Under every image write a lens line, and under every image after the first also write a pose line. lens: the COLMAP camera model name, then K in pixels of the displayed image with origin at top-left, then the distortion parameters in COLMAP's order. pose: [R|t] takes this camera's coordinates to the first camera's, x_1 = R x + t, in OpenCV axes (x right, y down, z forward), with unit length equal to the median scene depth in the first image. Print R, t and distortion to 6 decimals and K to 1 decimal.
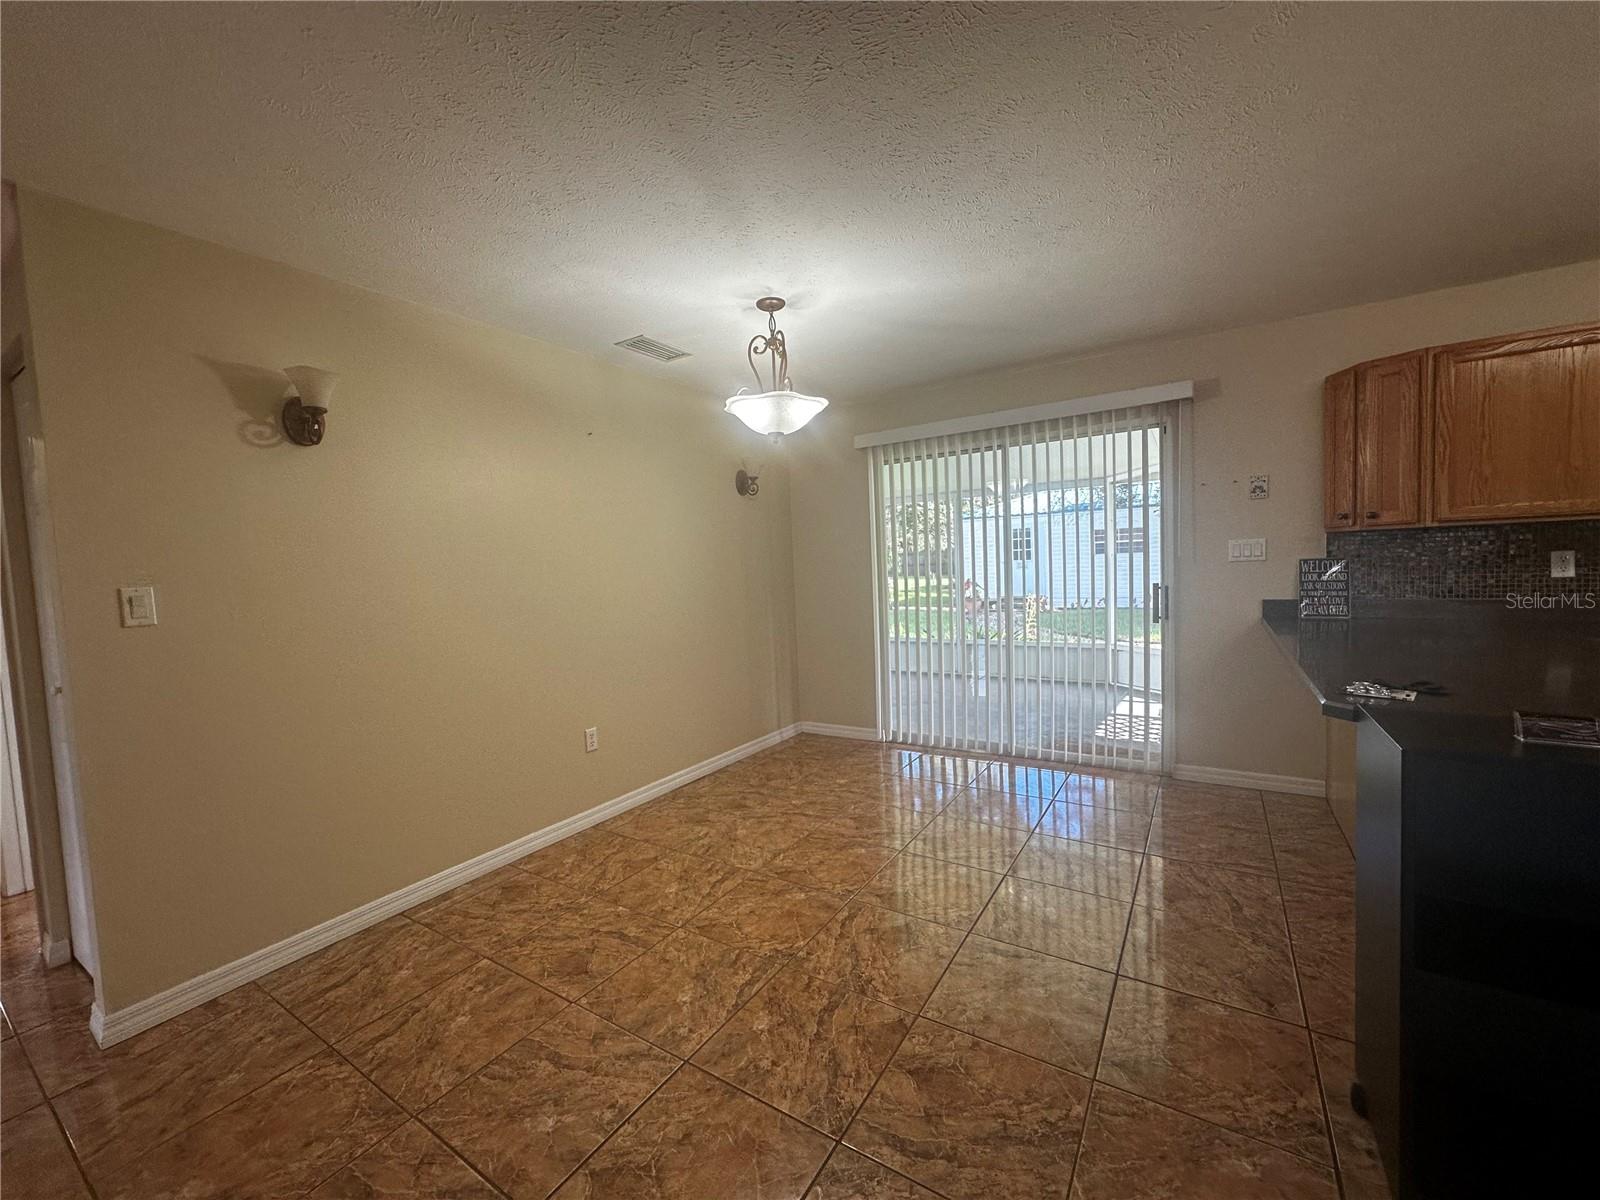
lens RADIAL K [[637.3, 0, 796.9], [0, 637.3, 597.6], [0, 0, 1]] dist [-0.005063, 0.001076]
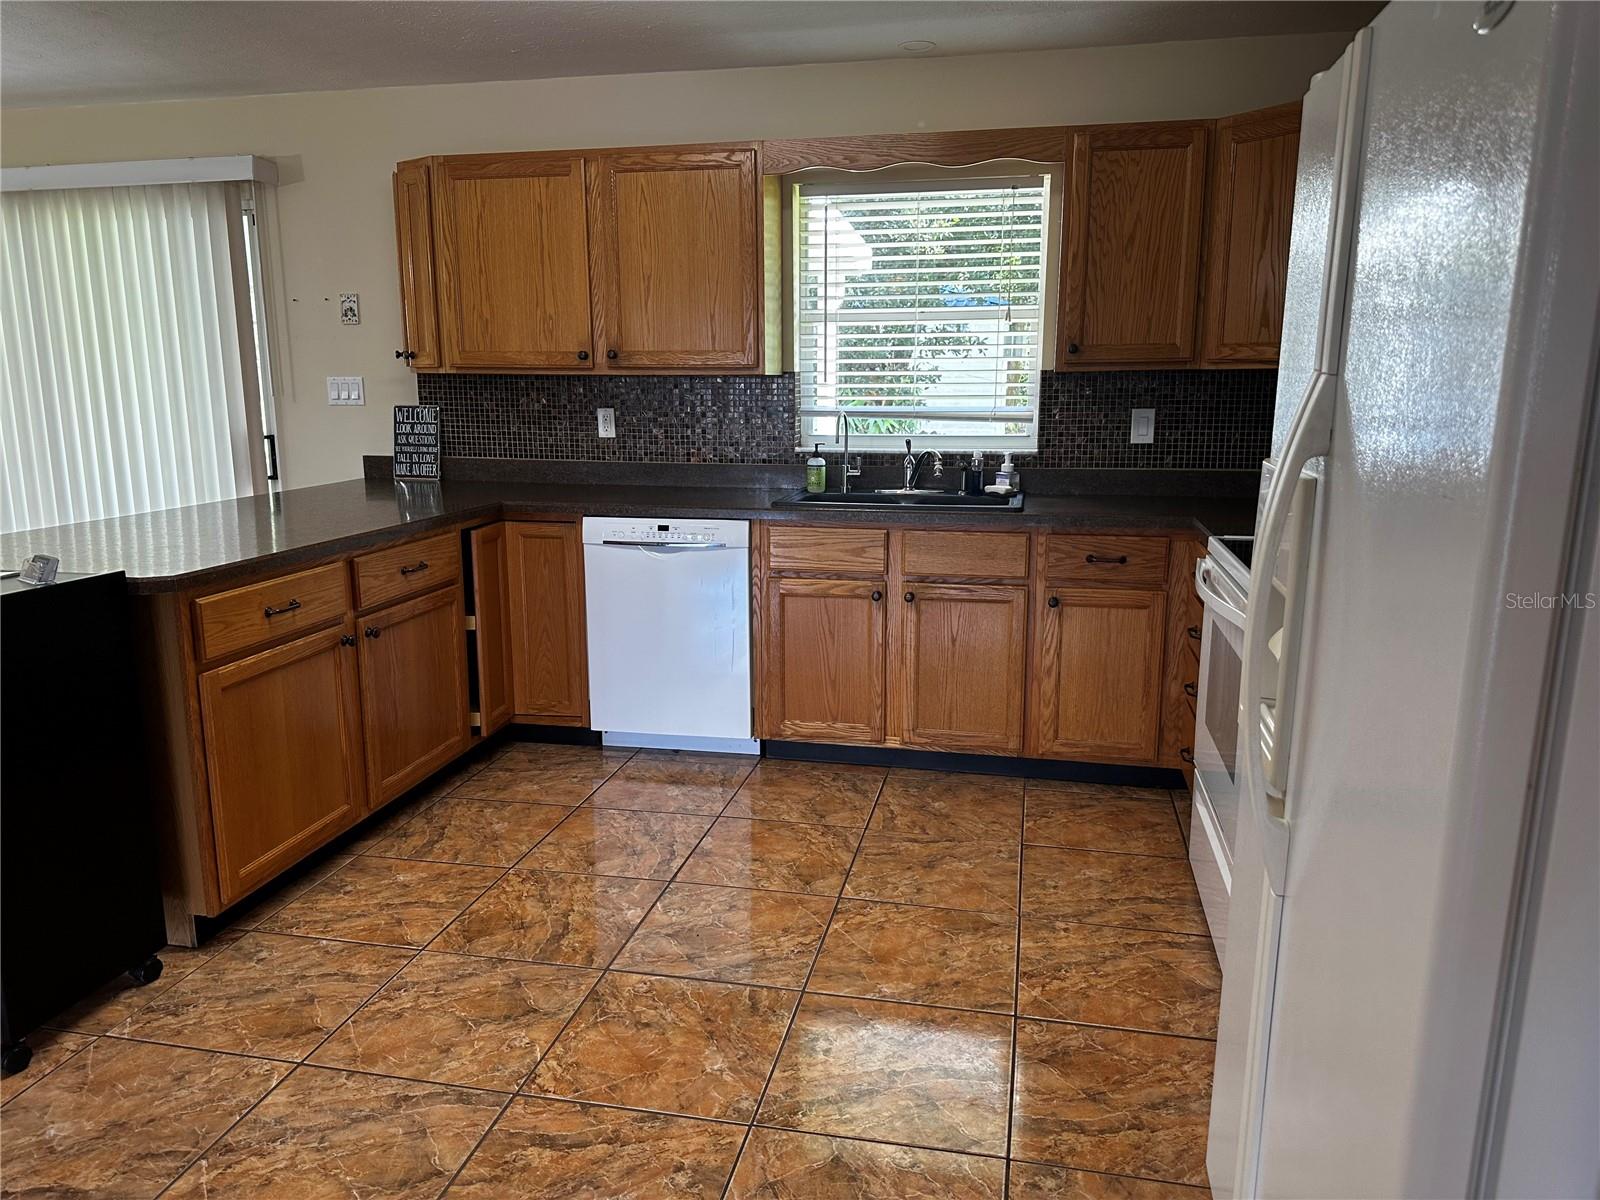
lens RADIAL K [[1123.2, 0, 801.1], [0, 1123.2, 594.4], [0, 0, 1]] dist [0.065622, -0.025155]
pose [[0.933762, -0.023597, 0.357117, 0.756435], [-0.020332, 0.992715, 0.118758, -0.004536], [-0.357318, -0.118153, 0.926479, -0.543073]]
